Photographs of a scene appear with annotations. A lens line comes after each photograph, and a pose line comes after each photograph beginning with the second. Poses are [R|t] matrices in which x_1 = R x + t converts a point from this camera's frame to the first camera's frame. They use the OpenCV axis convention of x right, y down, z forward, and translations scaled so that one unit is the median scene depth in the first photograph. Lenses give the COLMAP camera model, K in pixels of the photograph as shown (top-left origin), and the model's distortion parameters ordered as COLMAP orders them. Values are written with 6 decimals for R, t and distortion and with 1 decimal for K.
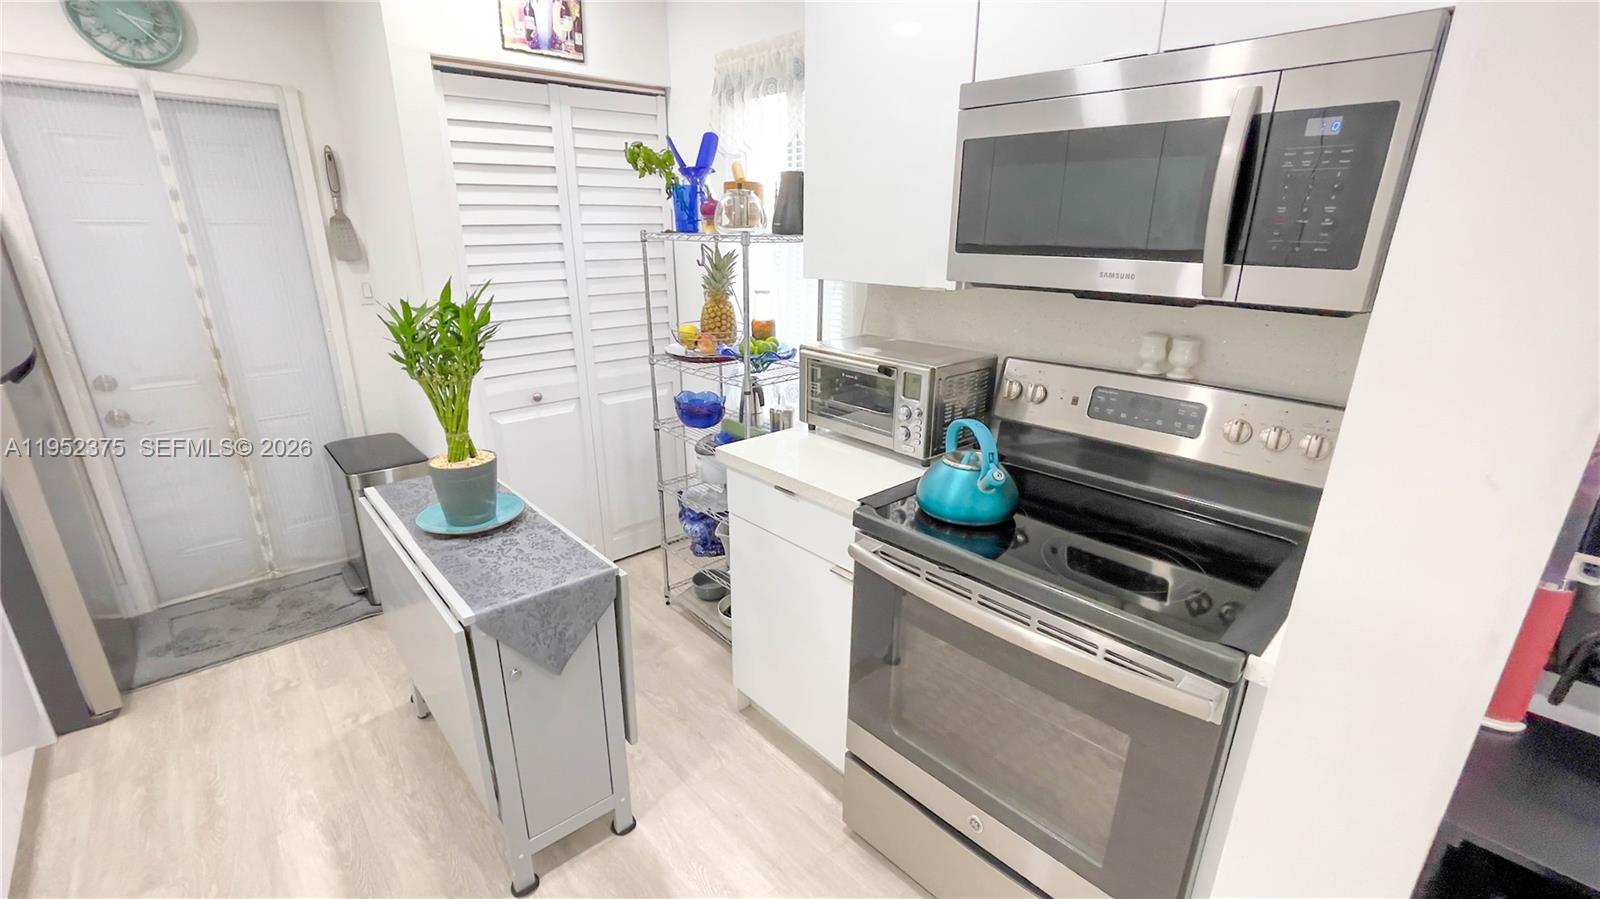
lens RADIAL K [[701.3, 0, 800.6], [0, 701.3, 470.7], [0, 0, 1]] dist [0.001464, 0.000115]
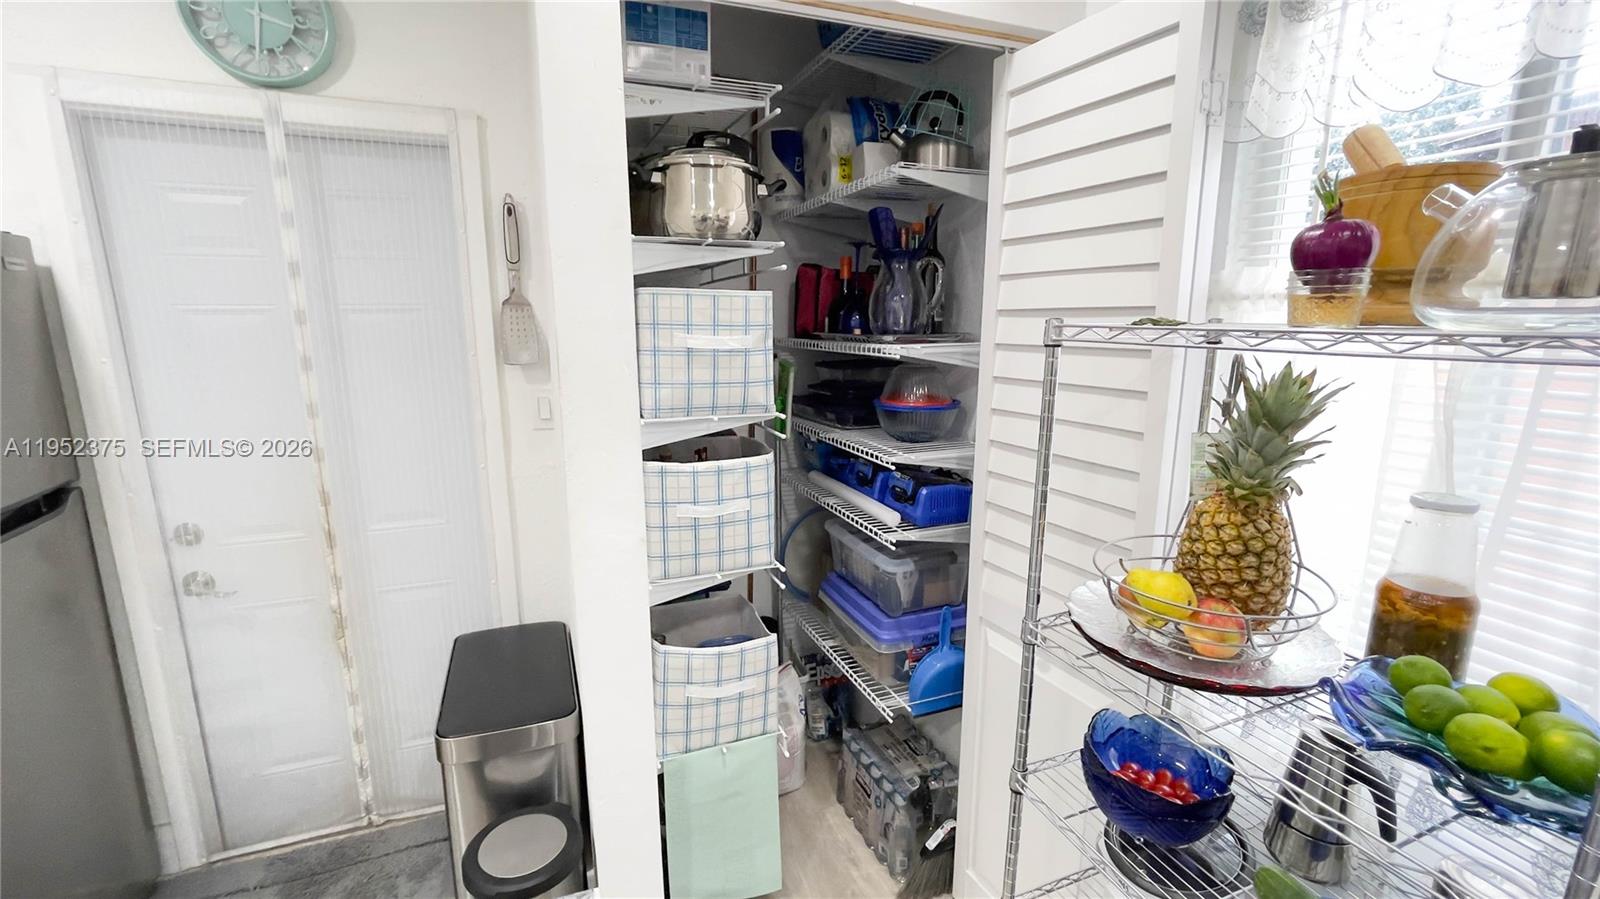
lens RADIAL K [[678.9, 0, 806.7], [0, 678.9, 459.2], [0, 0, 1]] dist [-0.001510, -0.000471]
pose [[0.946413, 0.064430, -0.316466, -0.224467], [-0.104018, 0.988493, -0.109824, -0.205433], [0.305748, 0.136857, 0.942225, 0.599694]]
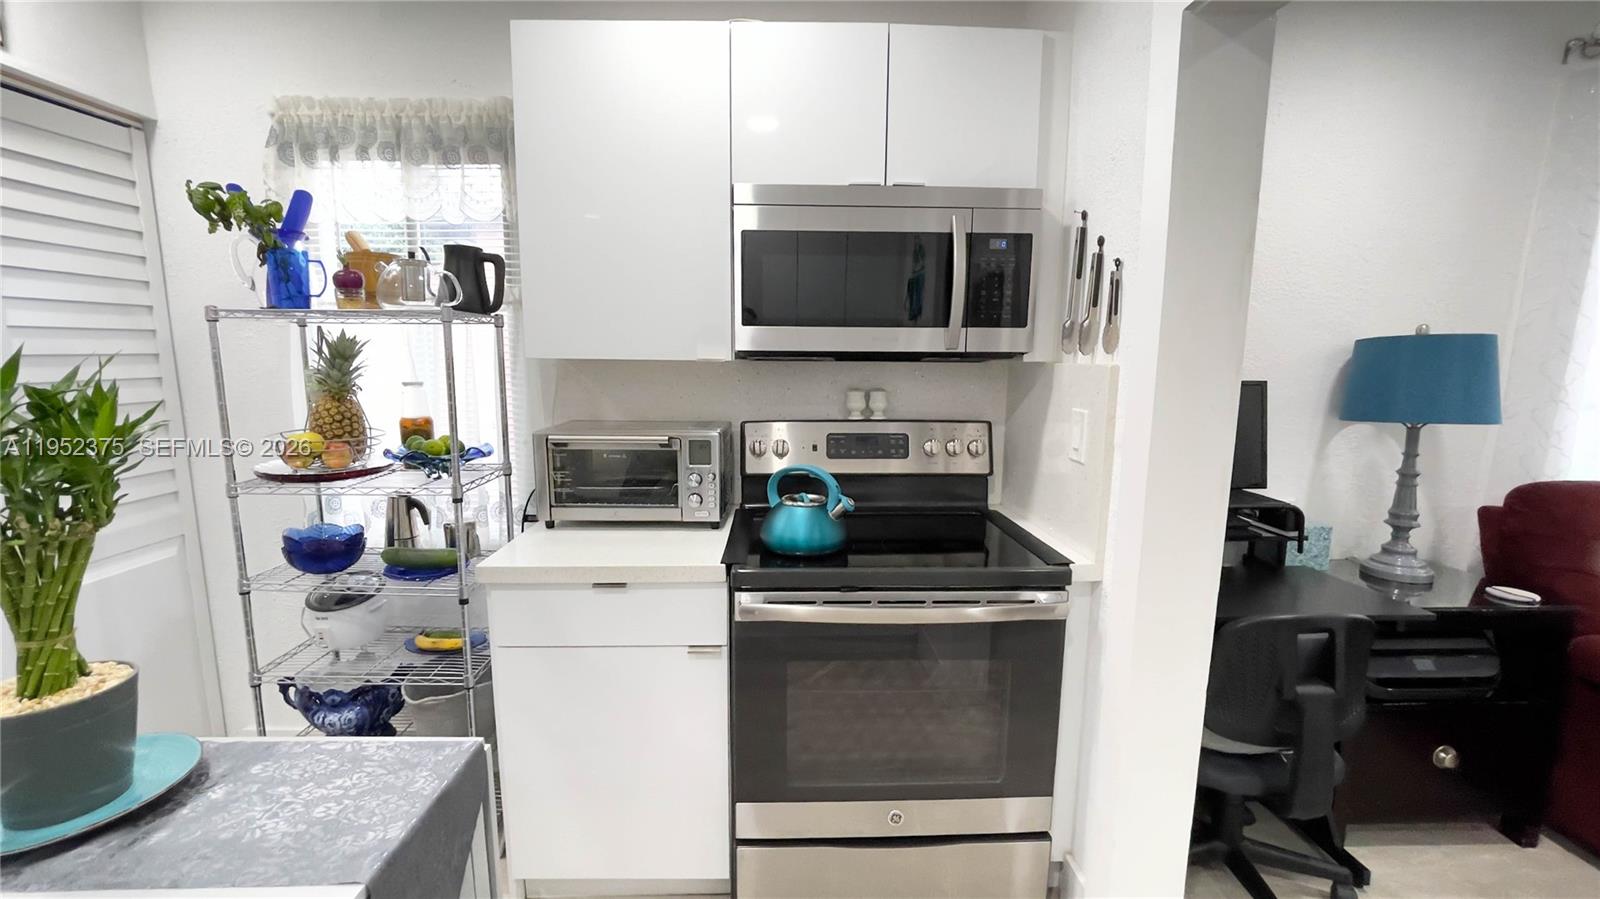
lens RADIAL K [[696.4, 0, 800.0], [0, 696.4, 449.5], [0, 0, 1]] dist [-0.002487, -0.000348]
pose [[0.649711, -0.106691, 0.752657, -0.367761], [0.250867, 0.964726, -0.079803, -0.004850], [-0.717594, 0.240666, 0.653558, 0.163090]]
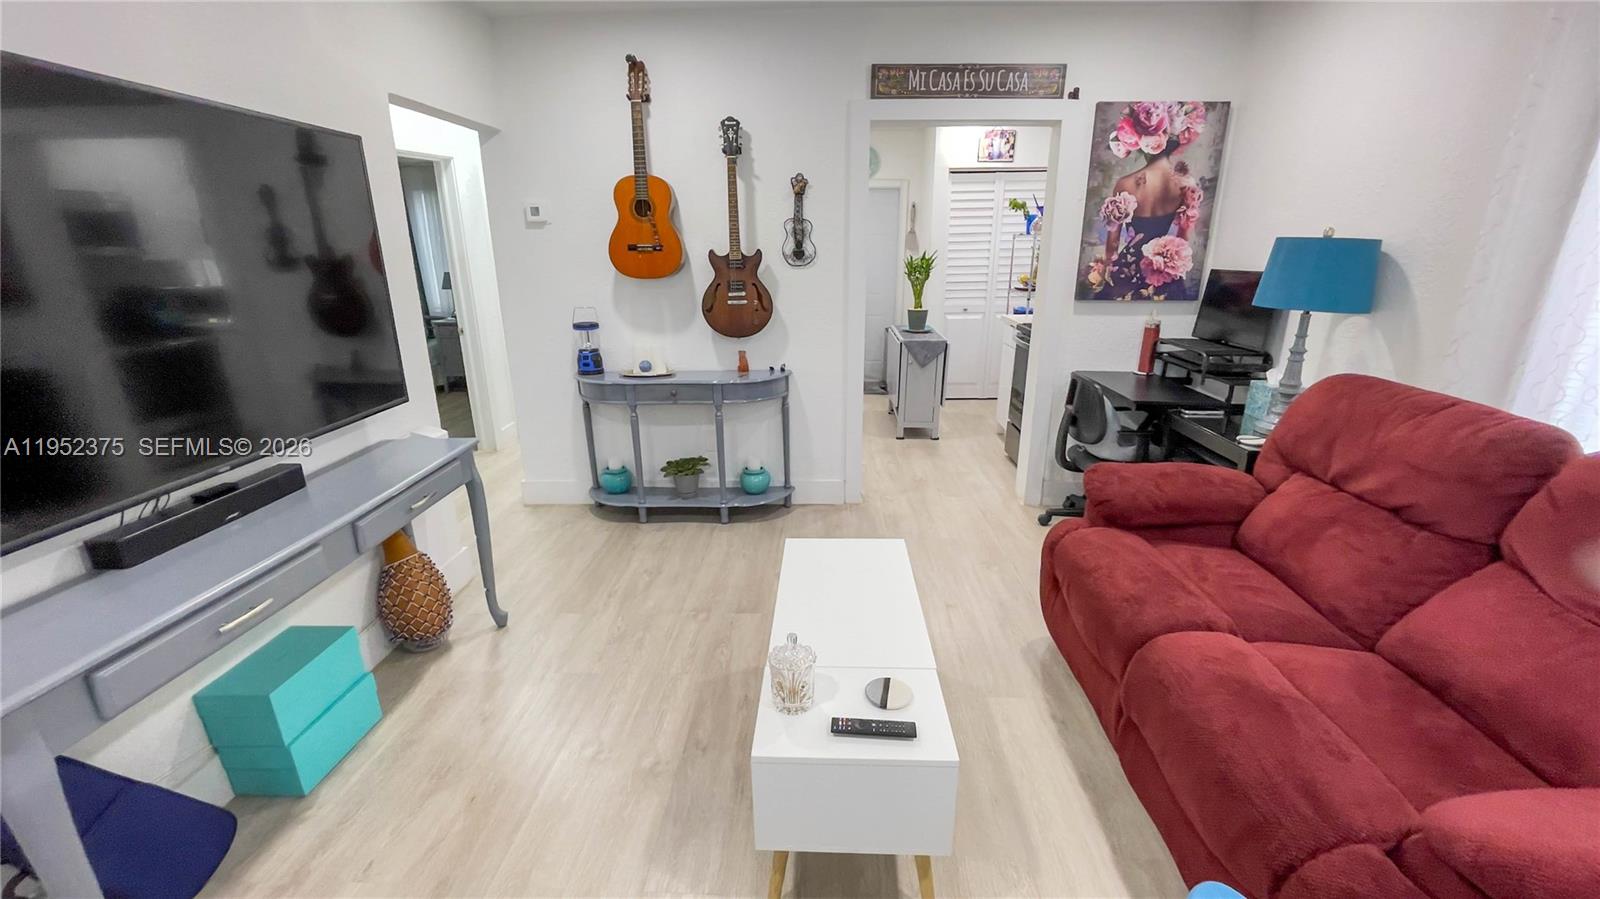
lens RADIAL K [[678.9, 0, 806.7], [0, 678.9, 459.2], [0, 0, 1]] dist [-0.001510, -0.000471]
pose [[0.729842, 0.199253, -0.653933, 0.856760], [-0.216673, 0.974685, 0.055161, 0.394707], [0.648370, 0.101431, 0.754539, -1.025017]]
